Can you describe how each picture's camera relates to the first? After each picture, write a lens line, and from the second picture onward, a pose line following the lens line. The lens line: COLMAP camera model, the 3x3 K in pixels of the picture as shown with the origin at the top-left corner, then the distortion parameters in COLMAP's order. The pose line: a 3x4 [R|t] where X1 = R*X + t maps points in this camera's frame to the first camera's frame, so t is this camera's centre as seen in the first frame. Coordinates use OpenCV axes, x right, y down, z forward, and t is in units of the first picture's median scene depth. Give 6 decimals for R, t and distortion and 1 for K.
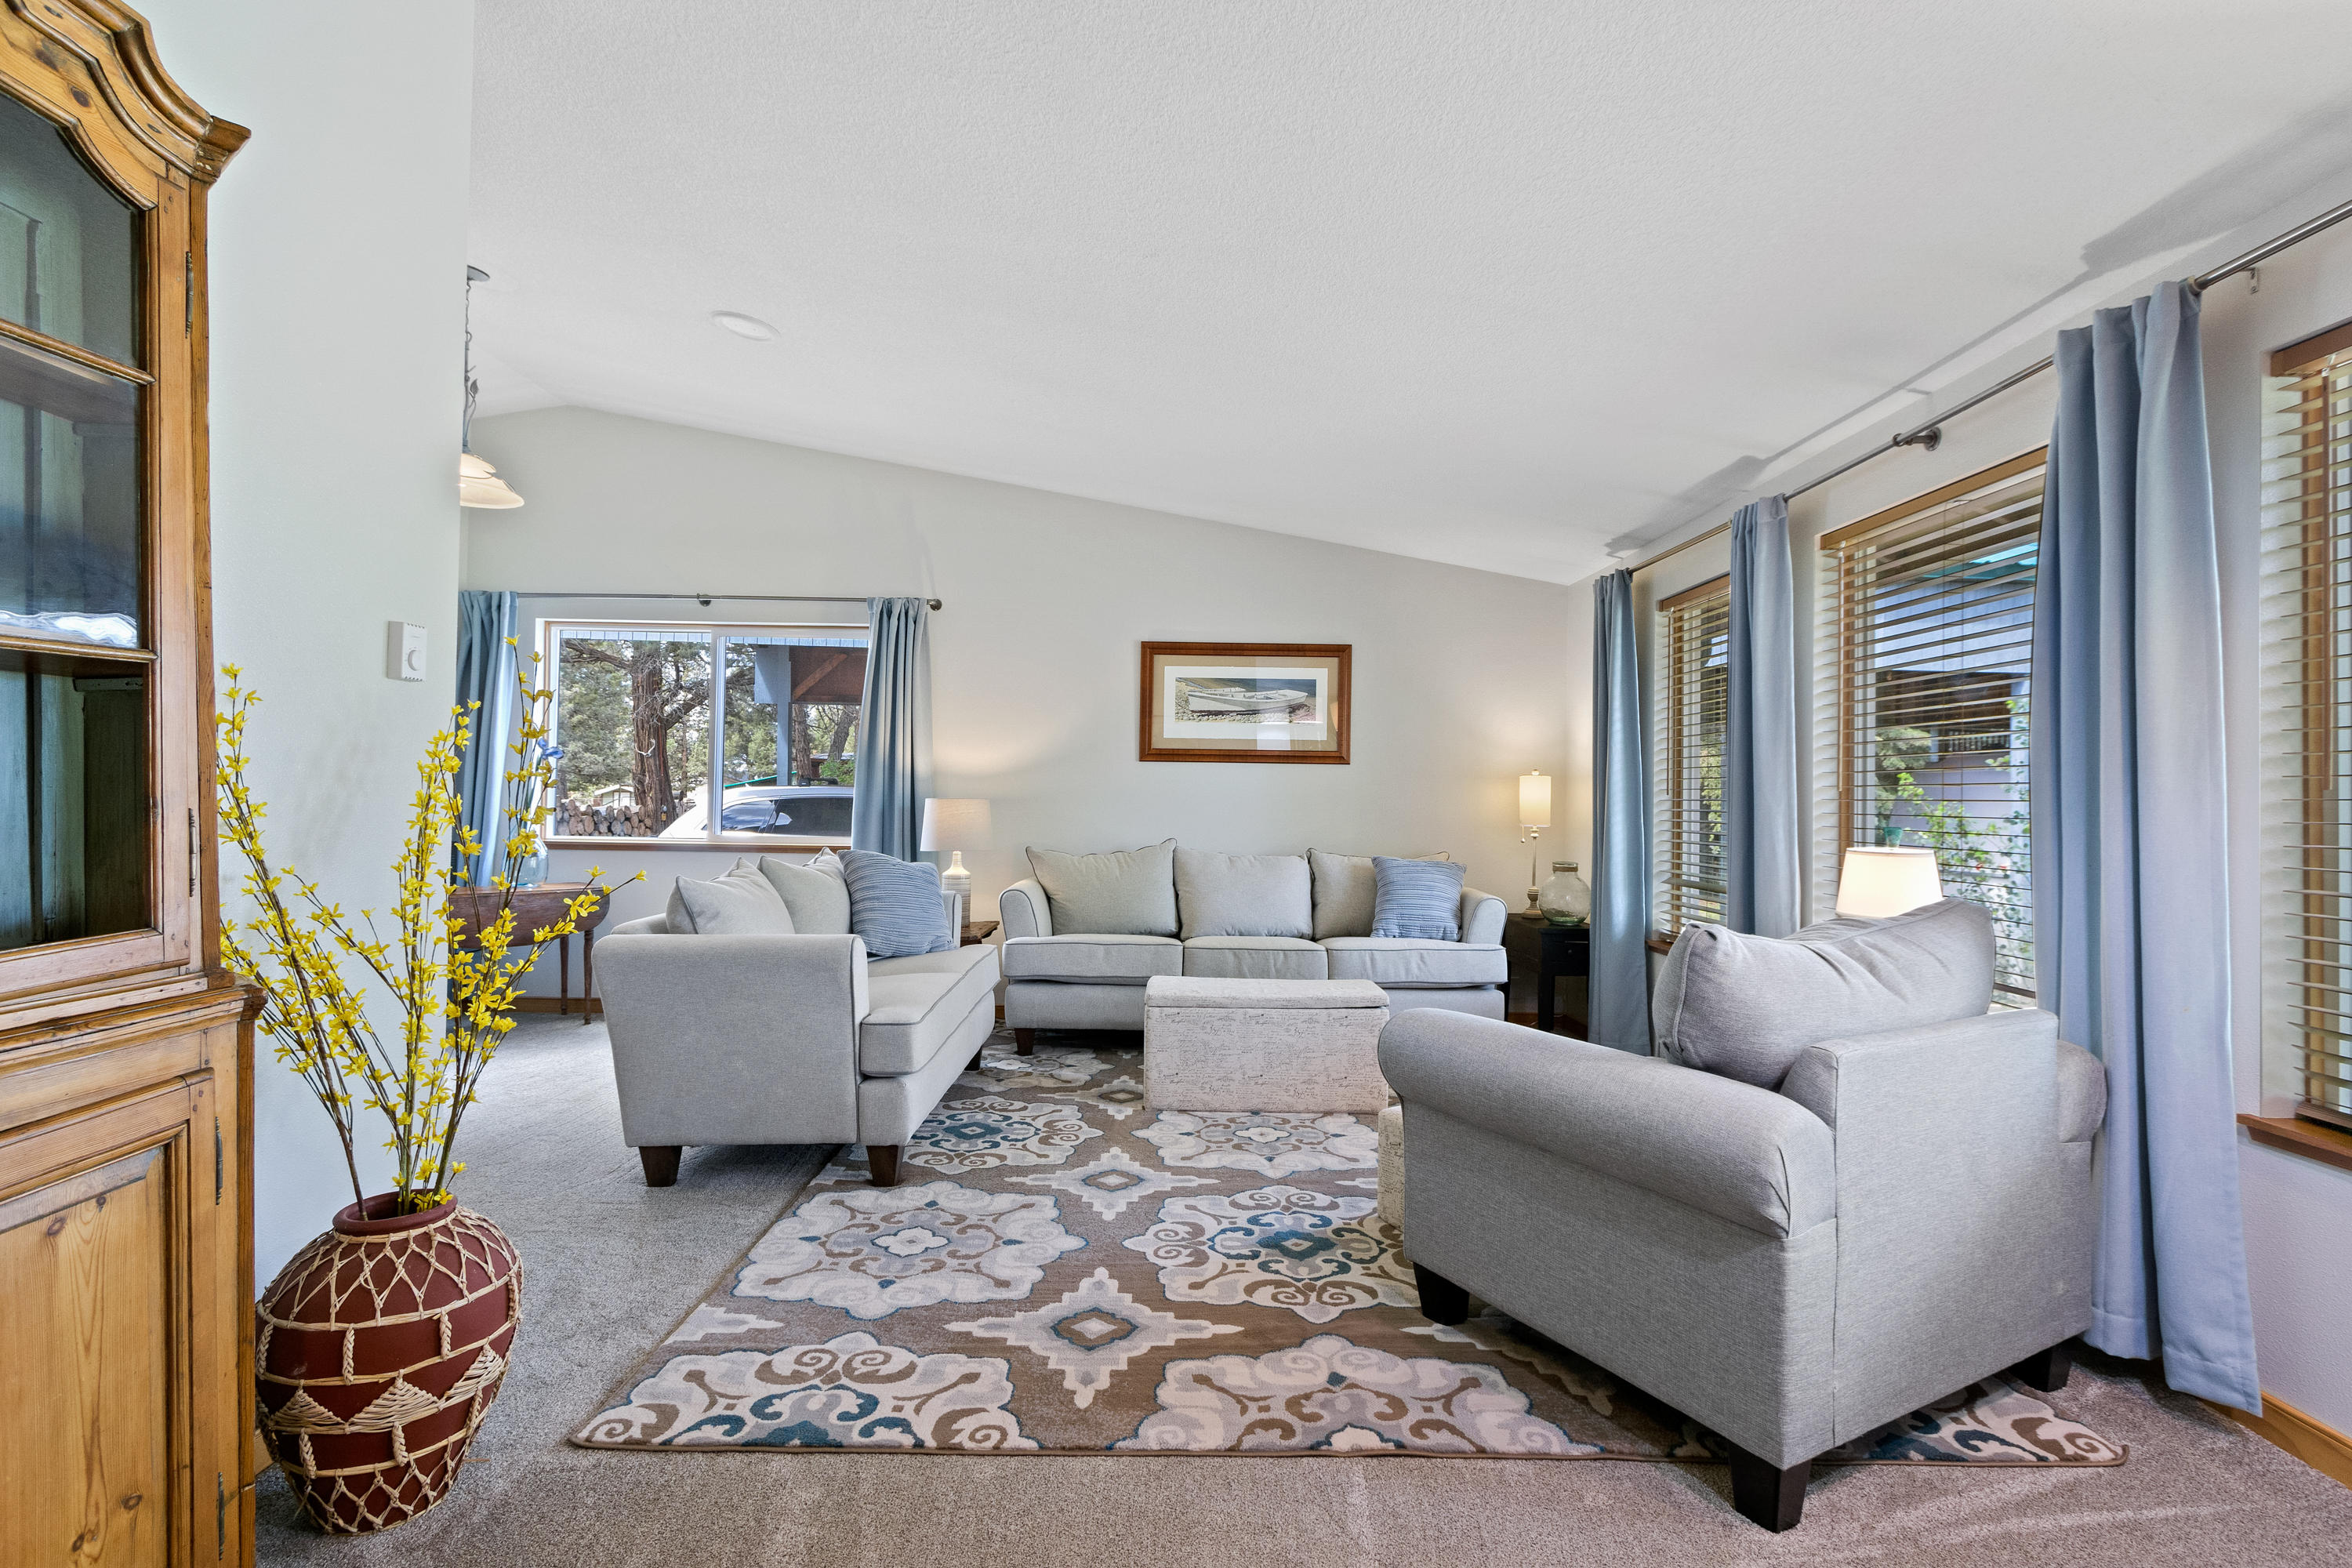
lens RADIAL K [[1090.3, 0, 1180.0], [0, 1090.3, 791.3], [0, 0, 1]] dist [0.000161, 0.000011]
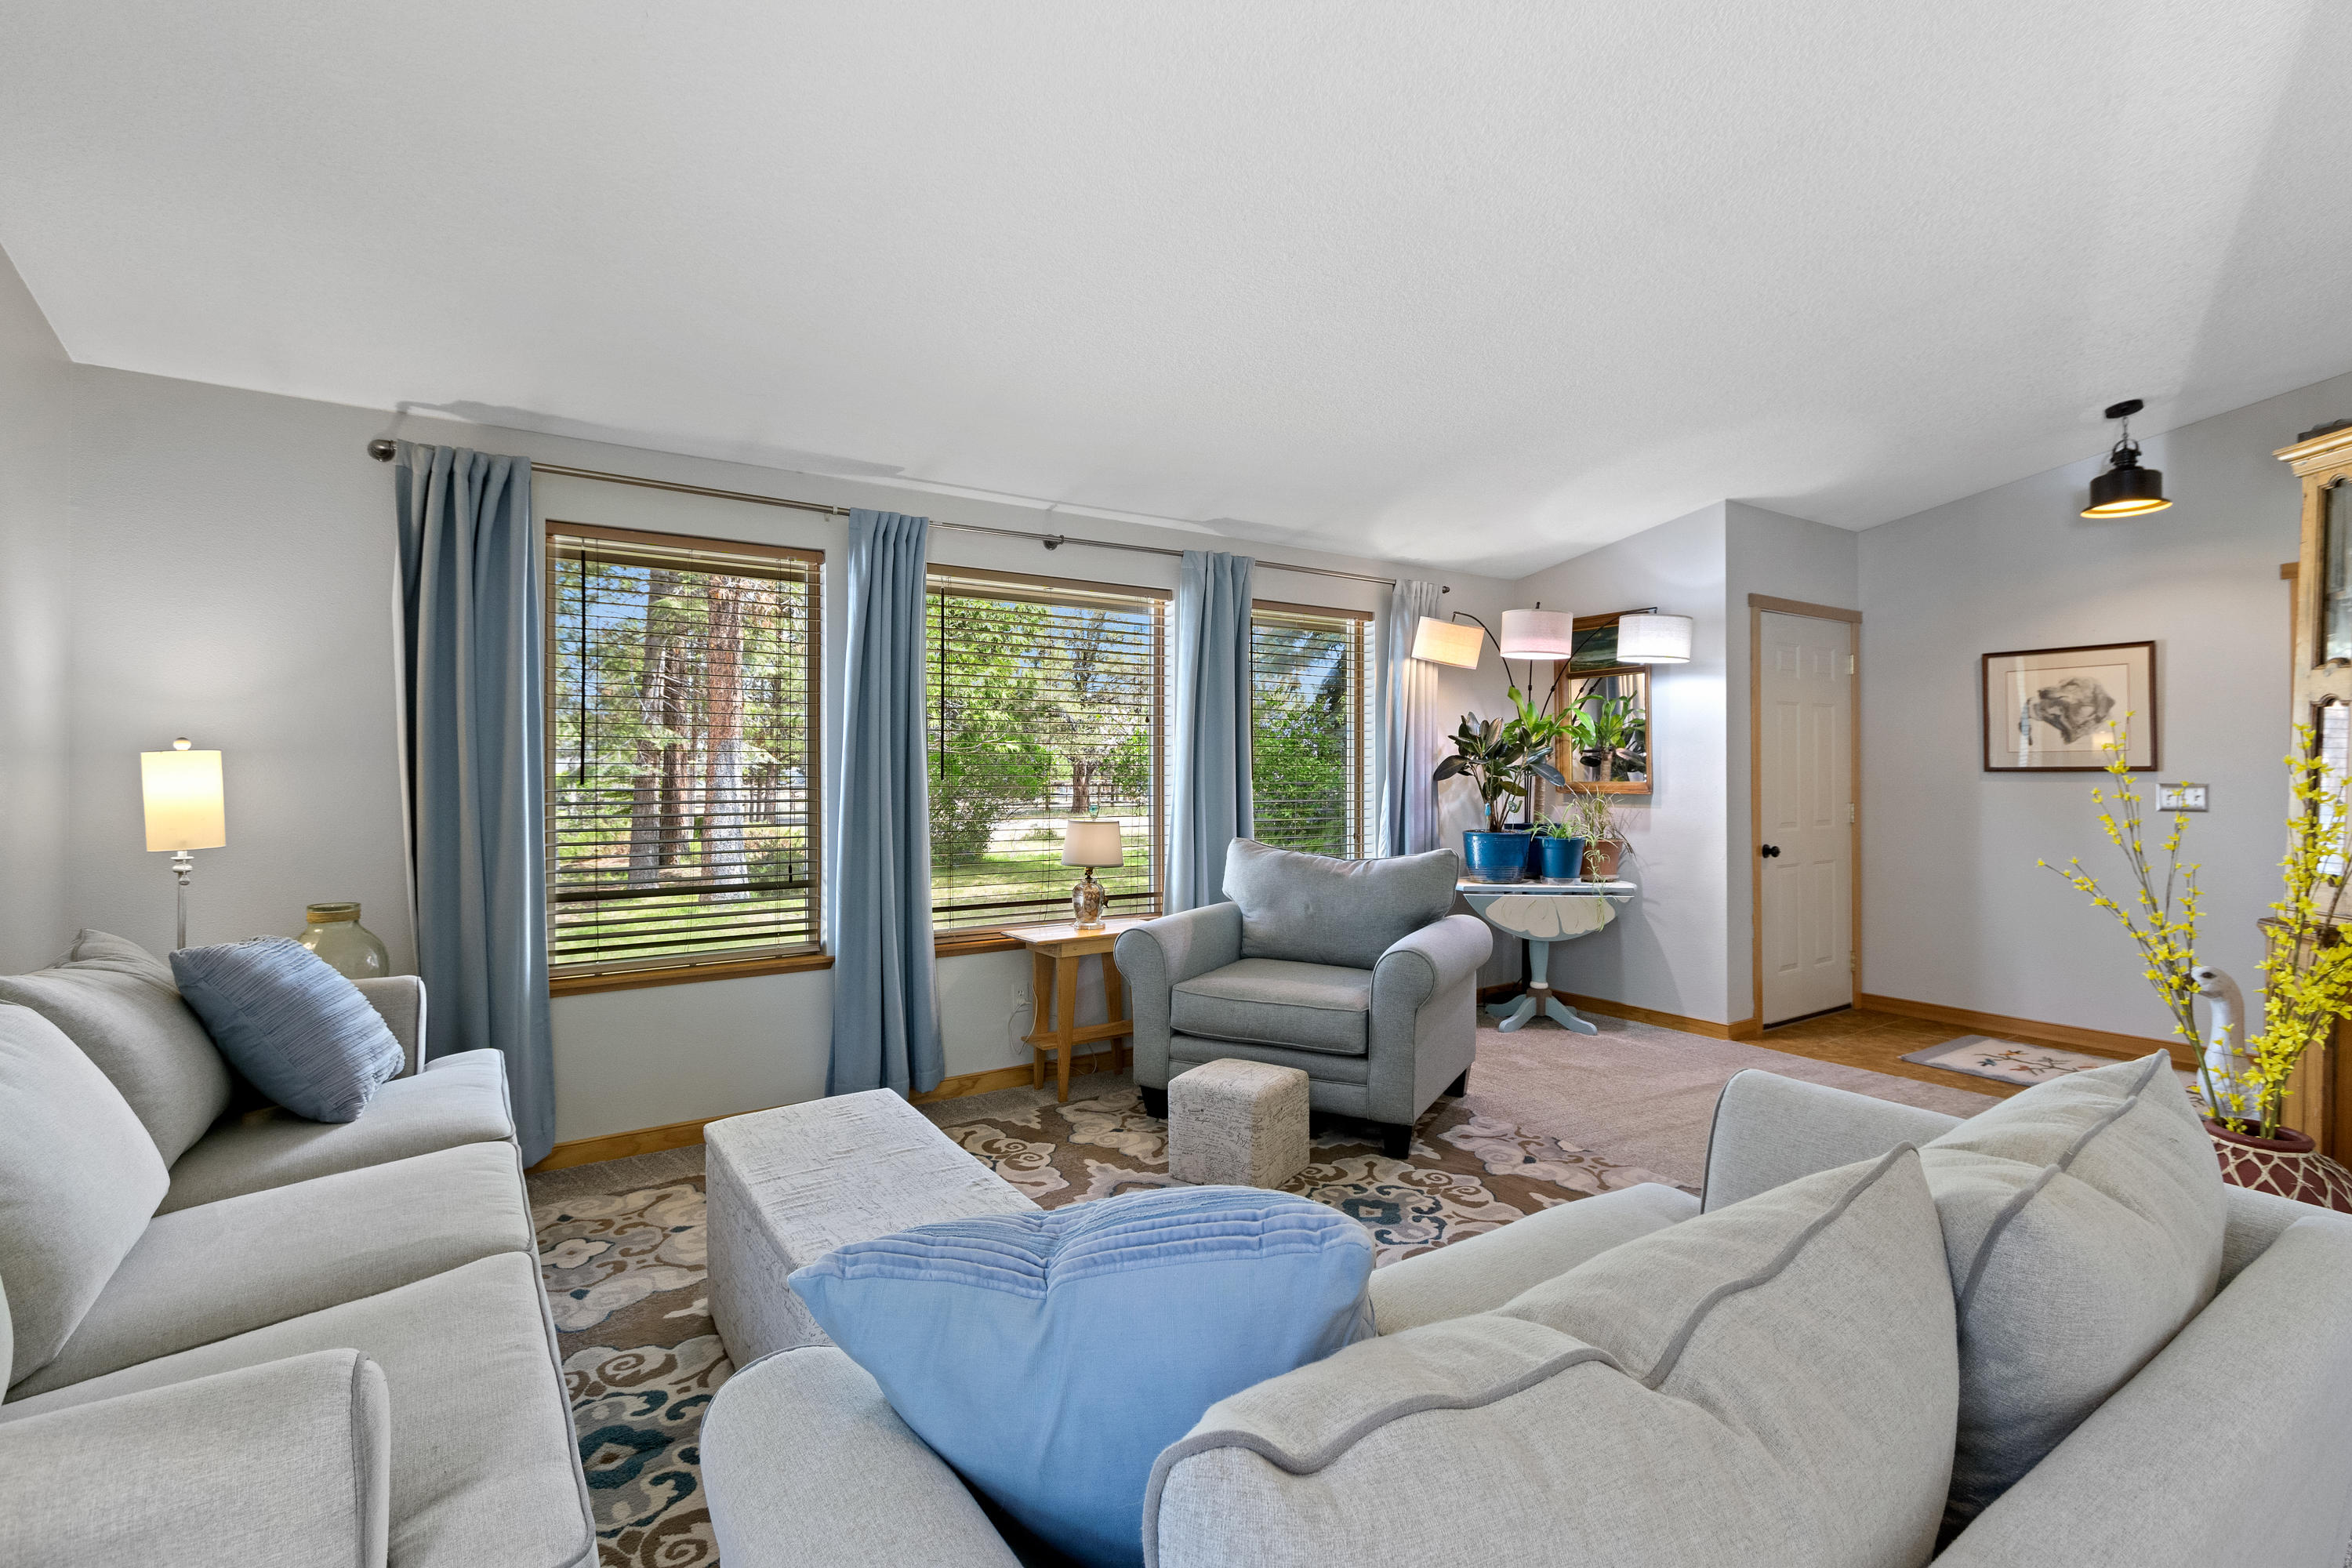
lens RADIAL K [[1090.3, 0, 1180.2], [0, 1090.3, 786.1], [0, 0, 1]] dist [0.000161, 0.000011]
pose [[-0.557215, -0.008666, 0.830323, -0.689000], [-0.006492, 0.999960, 0.006080, -0.004831], [-0.830343, -0.002003, -0.557249, 1.802692]]
